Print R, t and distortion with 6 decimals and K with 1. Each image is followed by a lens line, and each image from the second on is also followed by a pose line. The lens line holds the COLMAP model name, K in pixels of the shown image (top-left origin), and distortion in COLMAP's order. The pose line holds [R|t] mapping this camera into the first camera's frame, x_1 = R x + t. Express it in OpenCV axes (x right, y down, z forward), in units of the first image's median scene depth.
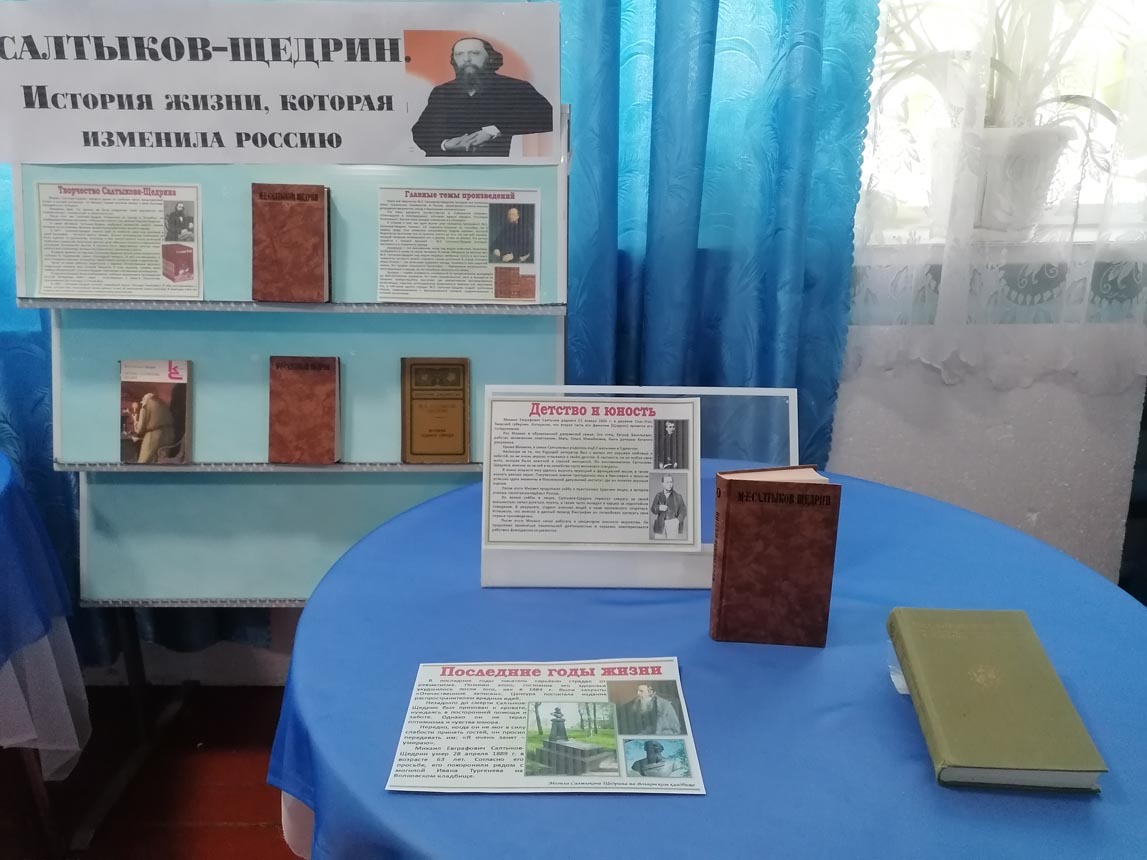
lens RADIAL K [[870.4, 0, 538.2], [0, 870.4, 389.4], [0, 0, 1]] dist [0.044737, -0.022582]
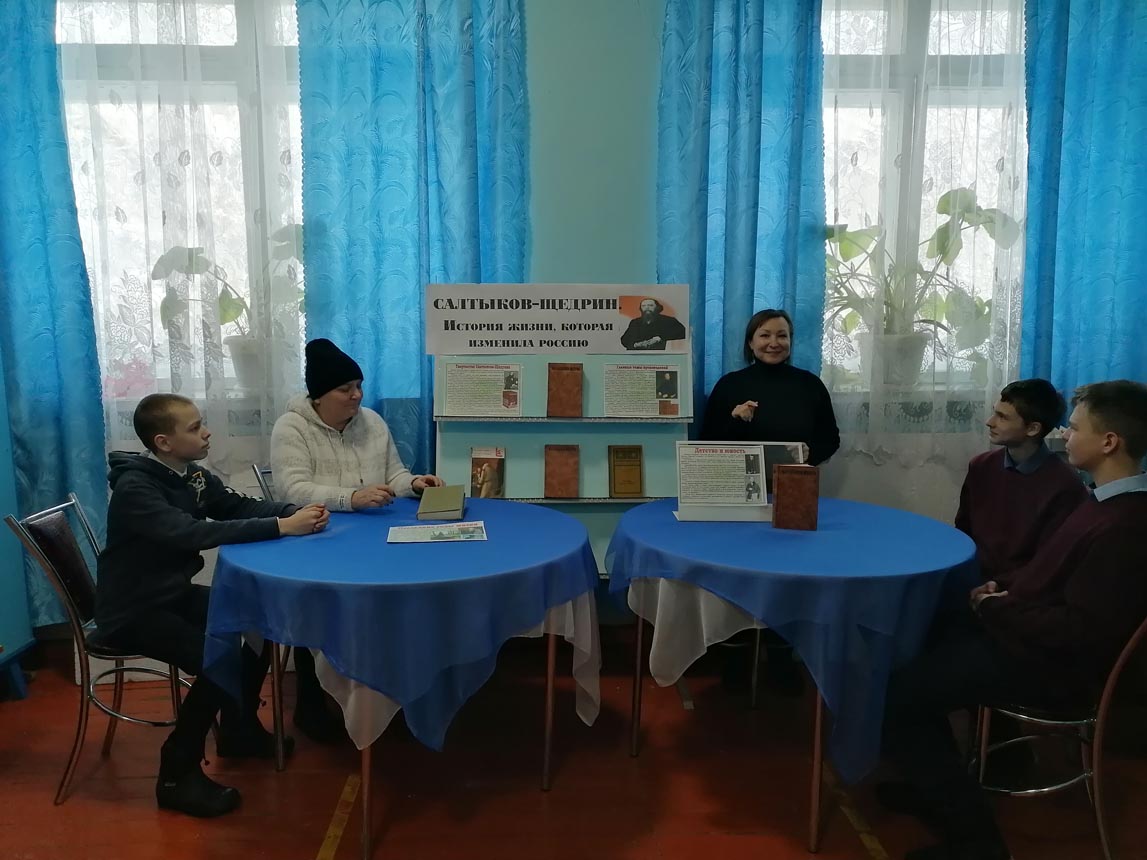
lens RADIAL K [[870.4, 0, 574.9], [0, 870.4, 439.3], [0, 0, 1]] dist [0.044737, -0.022582]
pose [[0.999012, -0.008152, 0.043687, -0.354232], [0.014272, 0.989812, -0.141662, 0.259750], [-0.042087, 0.142146, 0.988951, -1.112418]]
